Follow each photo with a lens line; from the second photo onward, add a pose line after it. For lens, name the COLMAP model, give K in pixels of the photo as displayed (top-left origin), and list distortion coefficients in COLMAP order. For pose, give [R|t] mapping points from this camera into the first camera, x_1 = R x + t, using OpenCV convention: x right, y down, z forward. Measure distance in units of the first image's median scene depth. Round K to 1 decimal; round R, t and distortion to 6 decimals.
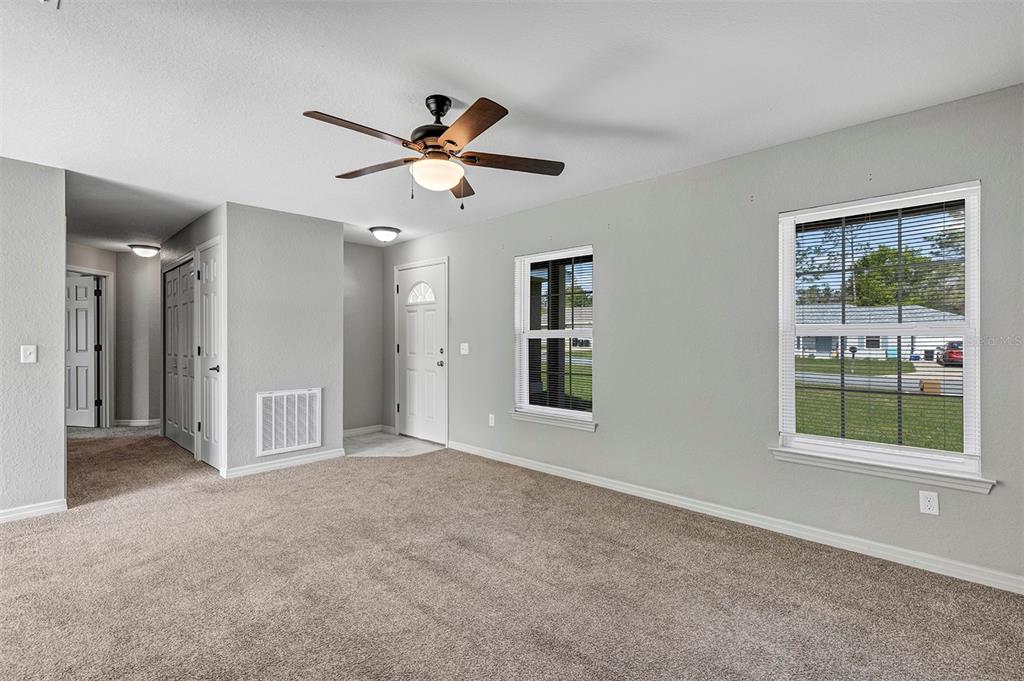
lens RADIAL K [[467.0, 0, 516.6], [0, 467.0, 333.2], [0, 0, 1]] dist [0.022950, -0.000238]
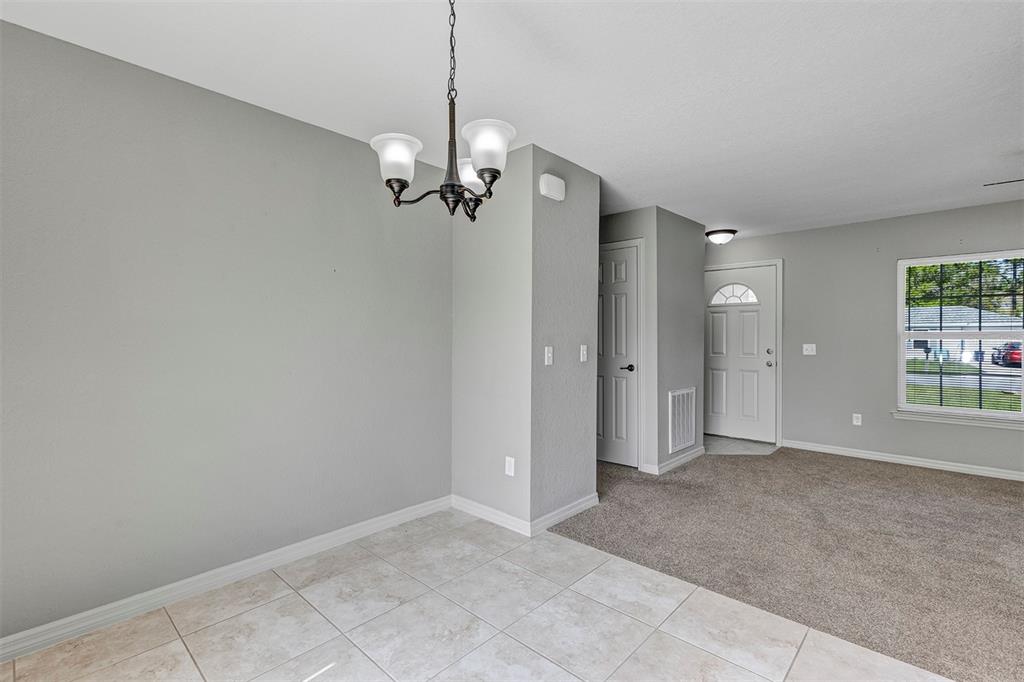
lens RADIAL K [[467.0, 0, 512.1], [0, 467.0, 341.2], [0, 0, 1]] dist [0.022950, -0.000238]
pose [[0.999850, 0.004103, 0.016822, -0.738709], [-0.004436, 0.999794, 0.019793, -0.002000], [-0.016738, -0.019865, 0.999663, -0.015321]]
